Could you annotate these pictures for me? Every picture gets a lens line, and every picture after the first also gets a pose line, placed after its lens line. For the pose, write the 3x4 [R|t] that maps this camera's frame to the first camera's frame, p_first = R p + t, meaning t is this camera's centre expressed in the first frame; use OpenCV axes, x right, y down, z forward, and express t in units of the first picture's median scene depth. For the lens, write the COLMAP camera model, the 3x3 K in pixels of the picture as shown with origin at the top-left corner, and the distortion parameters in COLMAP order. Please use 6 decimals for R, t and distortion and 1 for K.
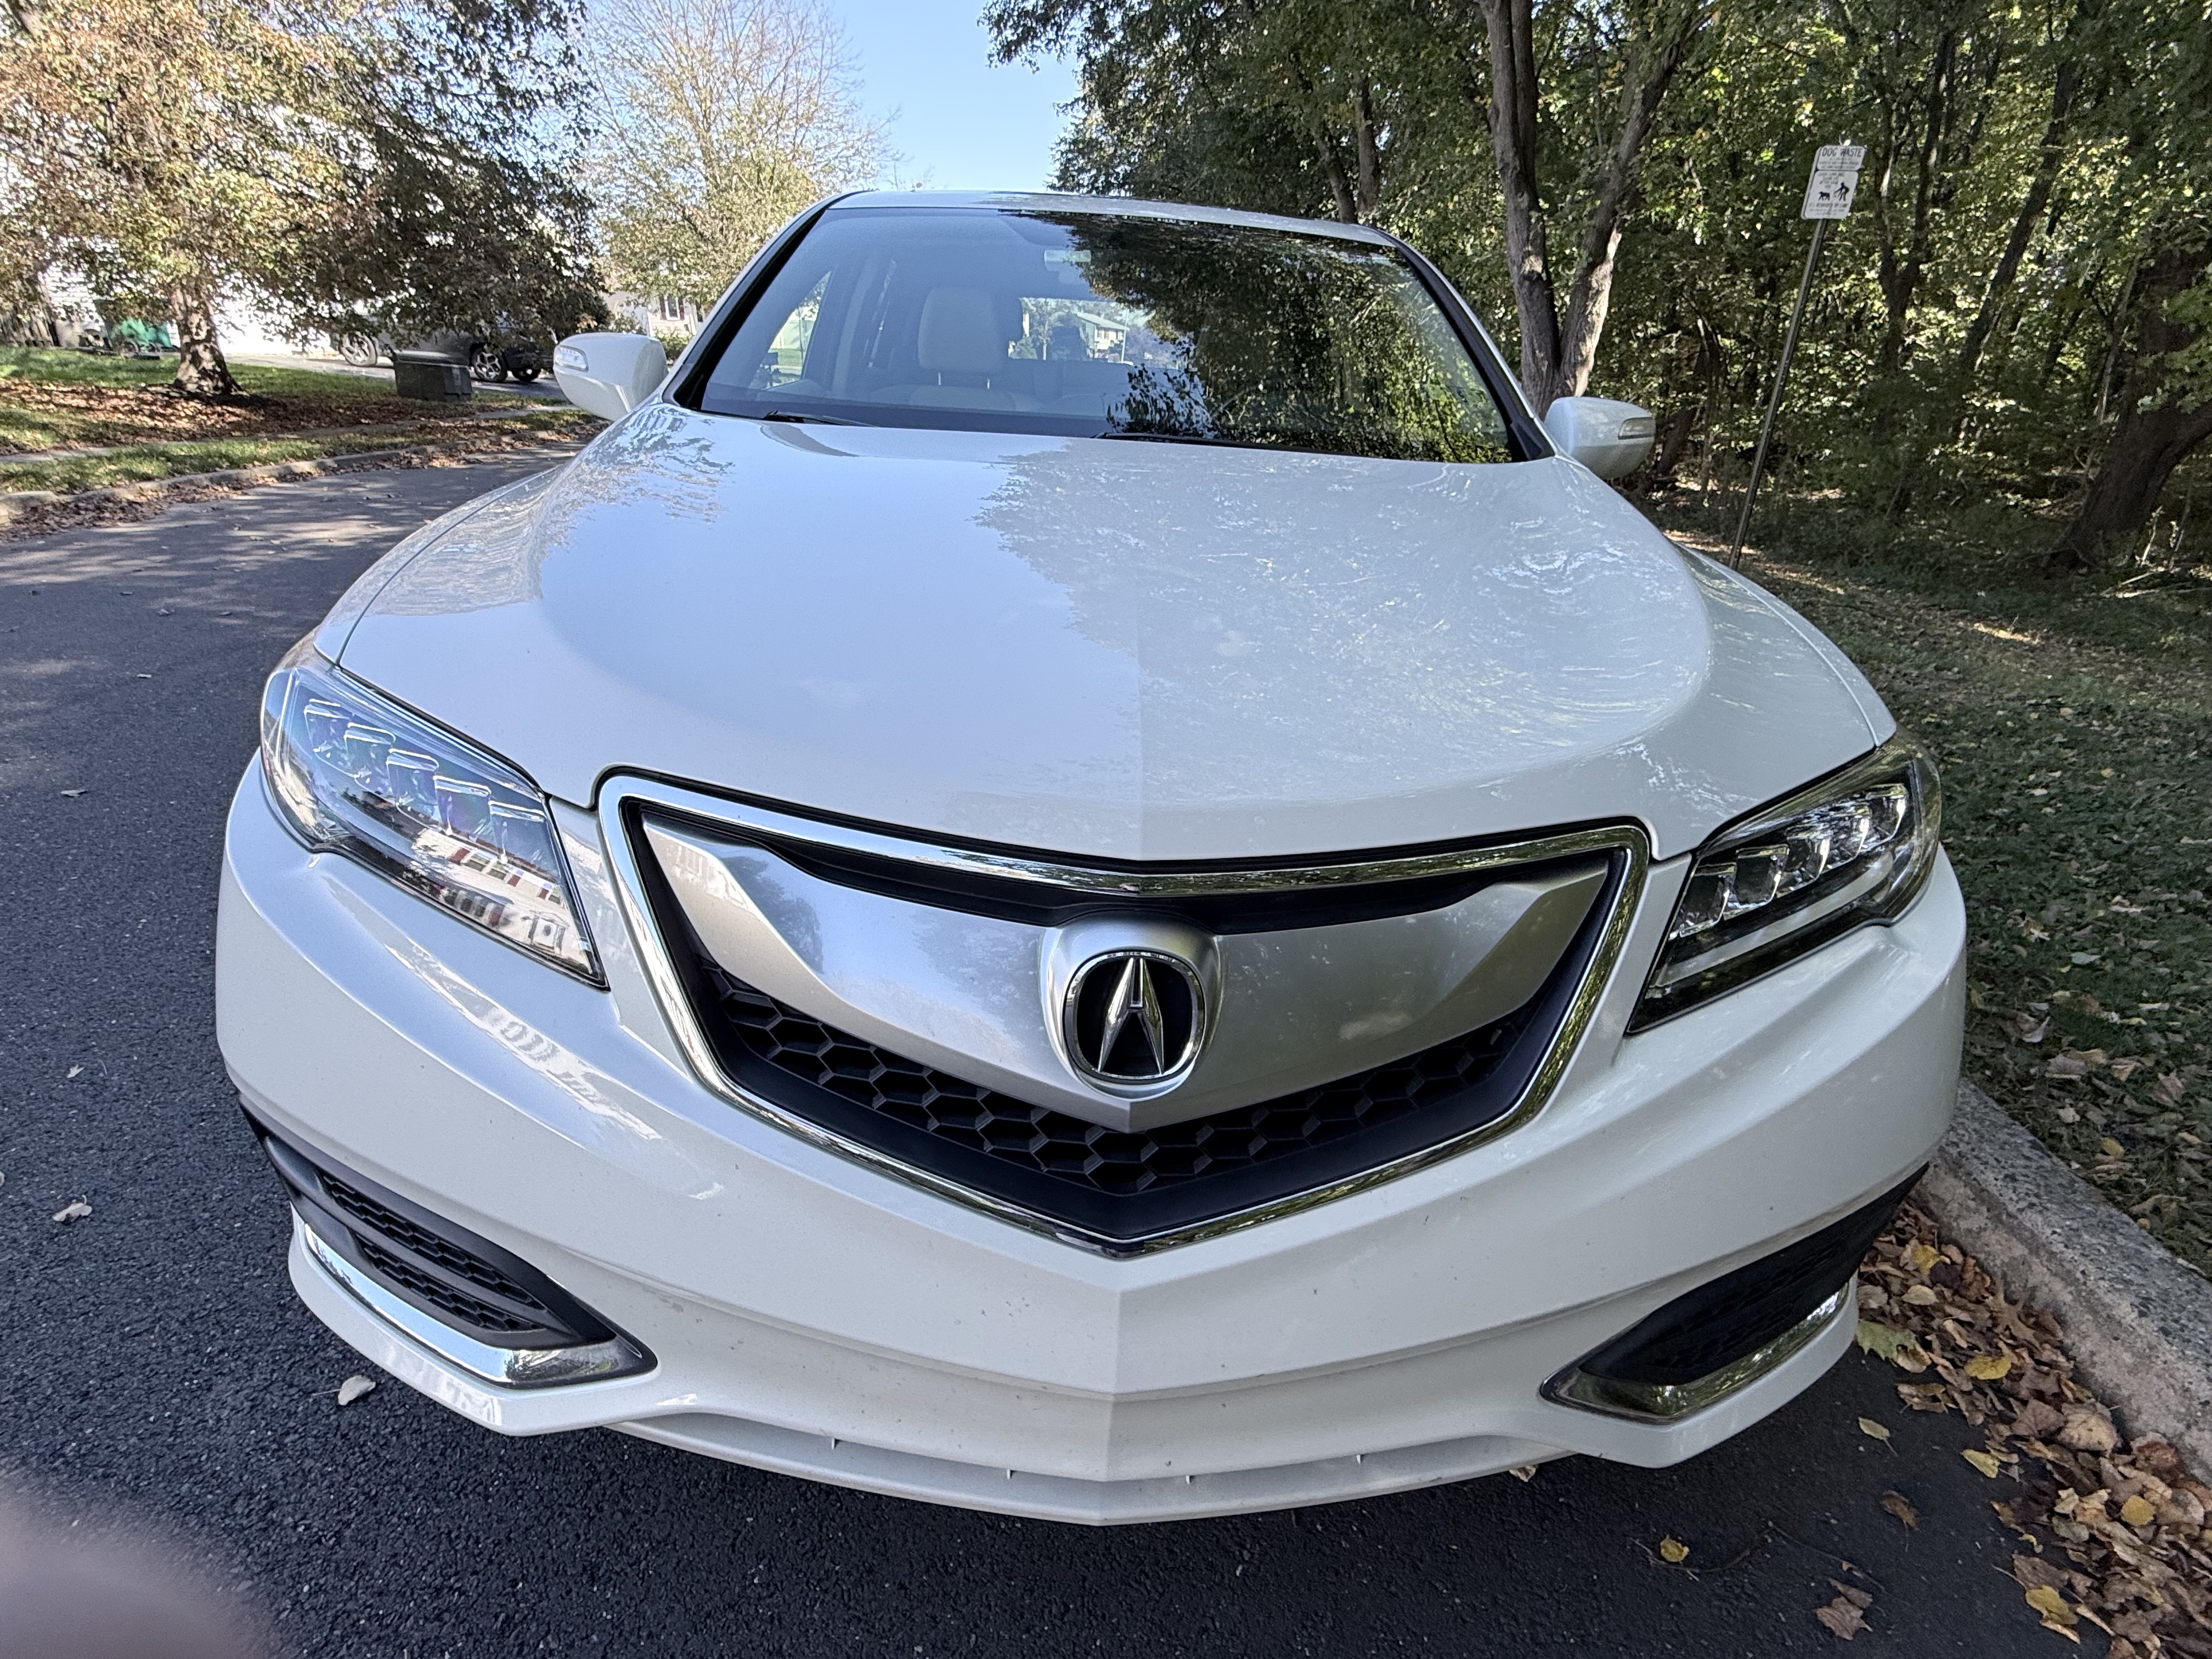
lens RADIAL K [[1082.8, 0, 1100.6], [0, 1082.8, 826.3], [0, 0, 1]] dist [0.012091, 0.001387]
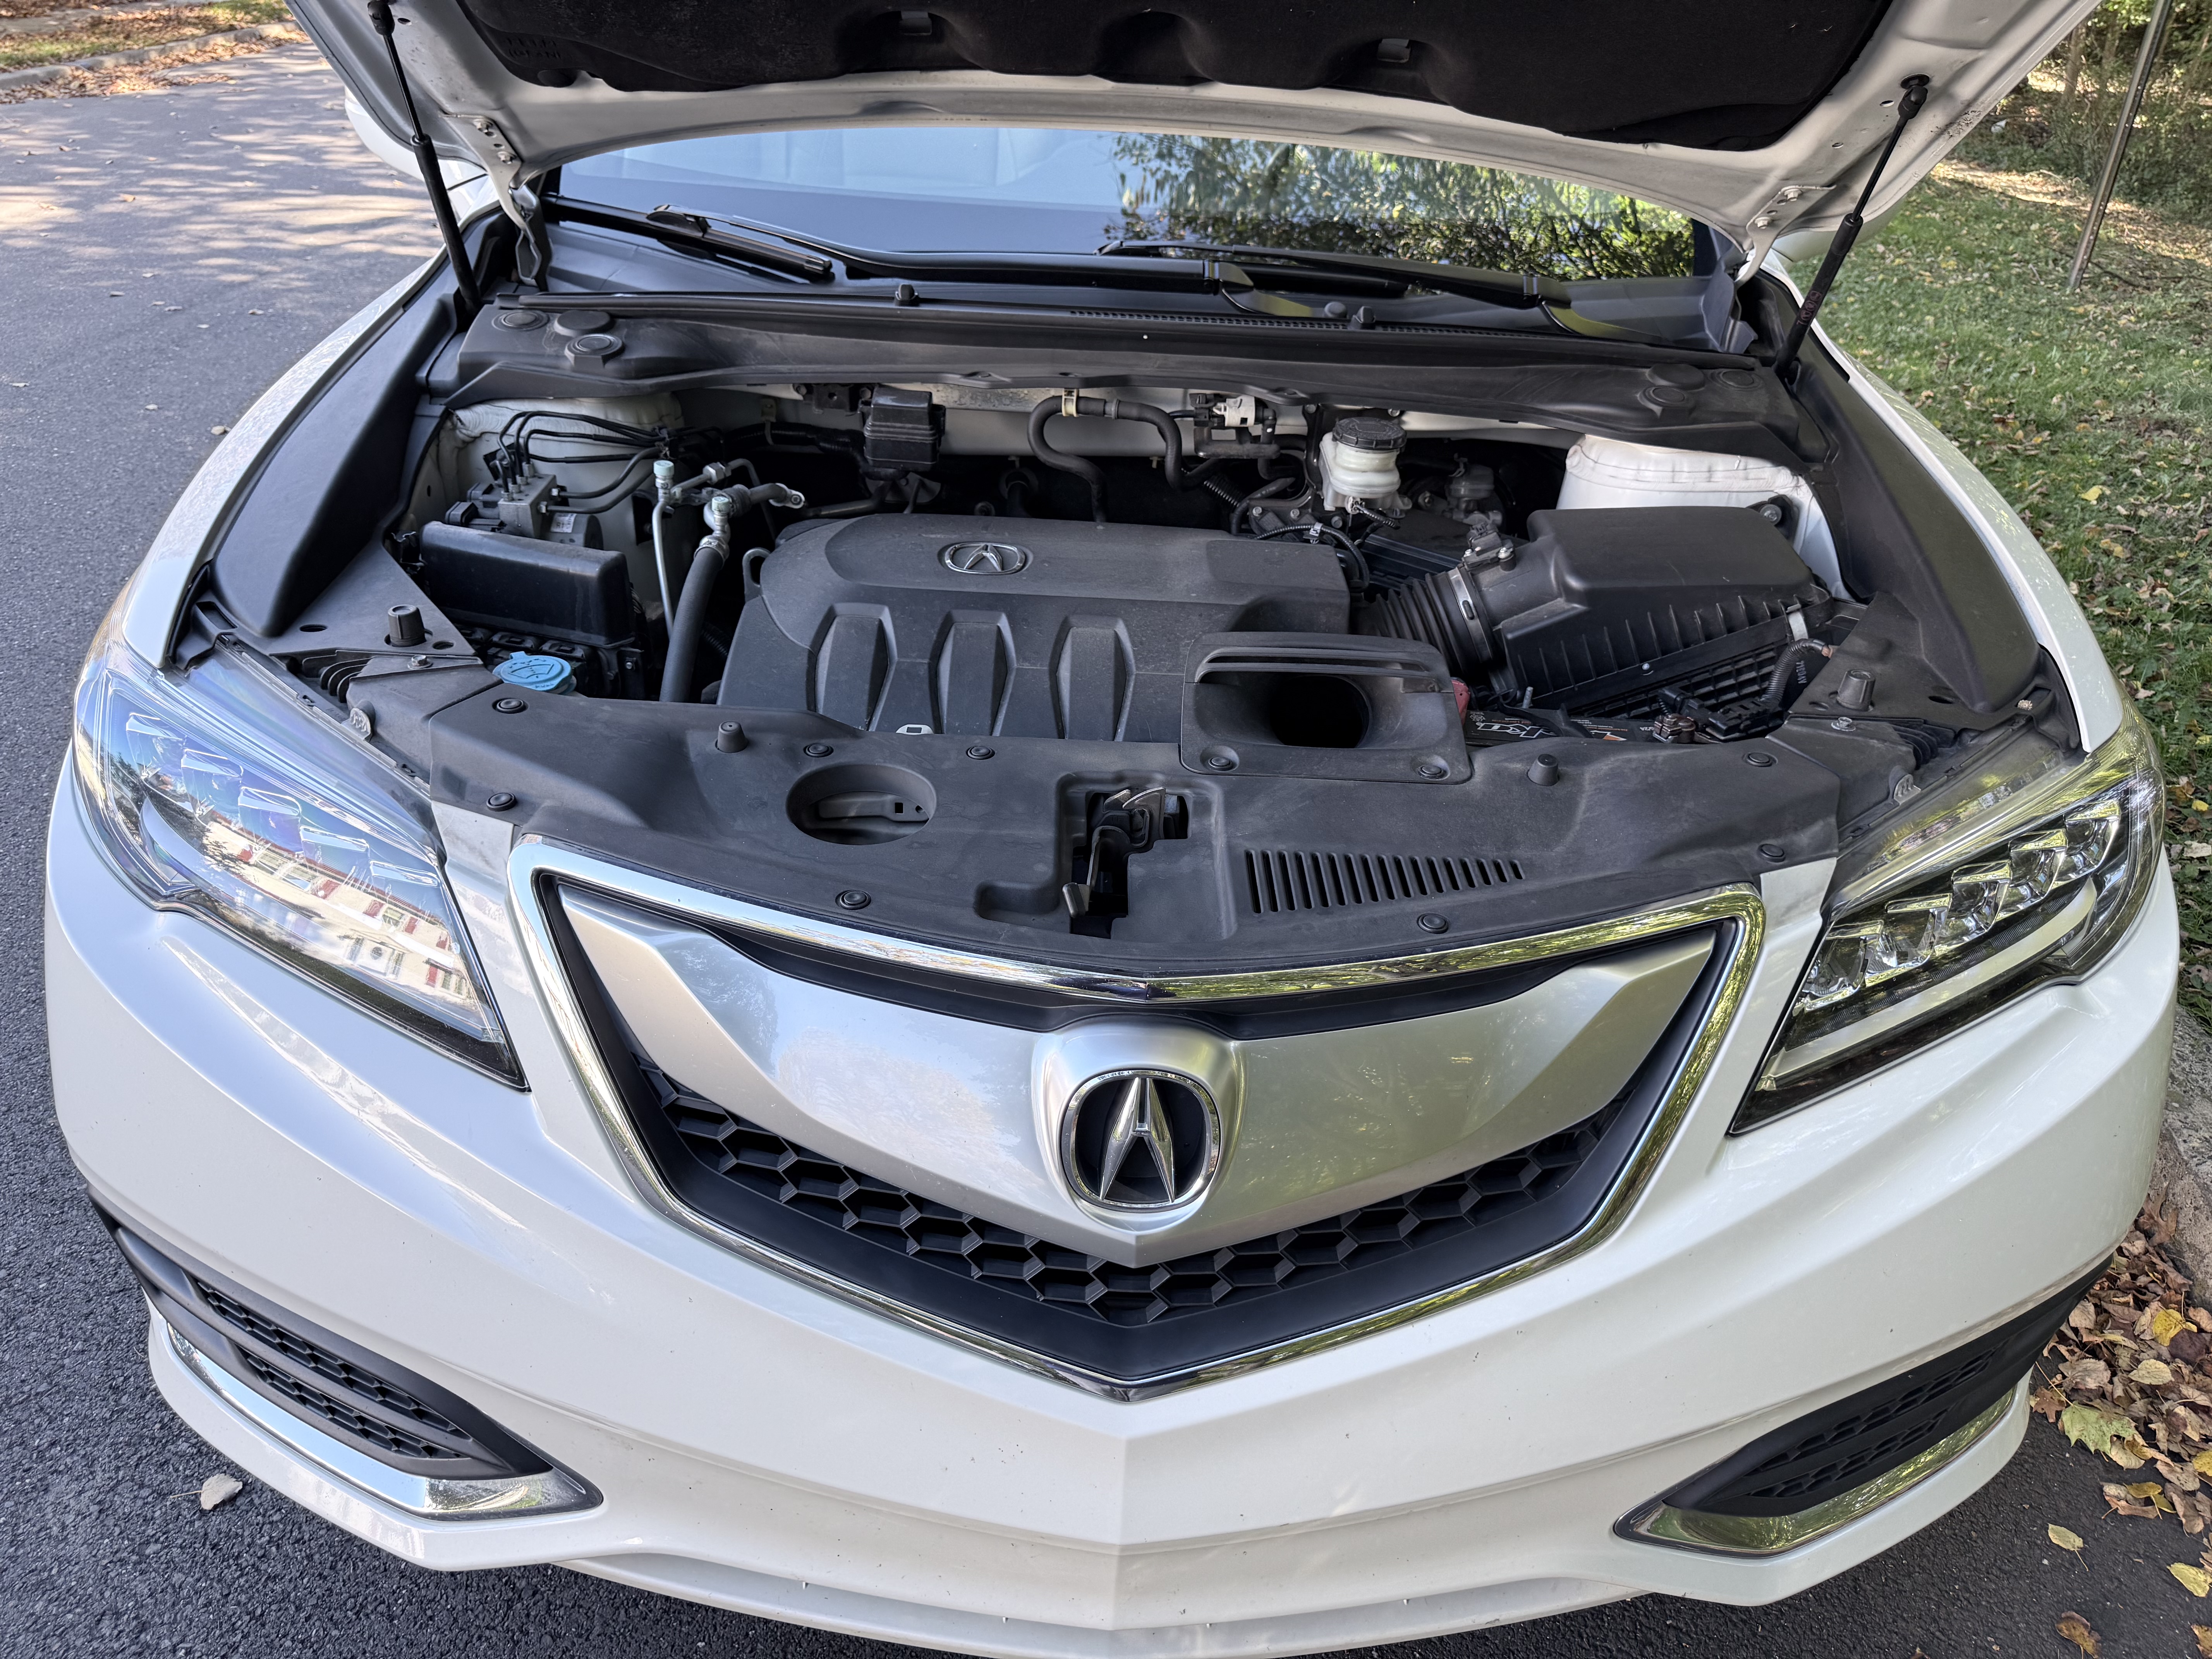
lens RADIAL K [[1565.9, 0, 1110.1], [0, 1565.9, 830.9], [0, 0, 1]] dist [0.036708, -0.017782]
pose [[0.999895, -0.003024, -0.014206, 0.019608], [0.004752, 0.992367, 0.123230, -0.174557], [0.013725, -0.123284, 0.992276, -0.171981]]
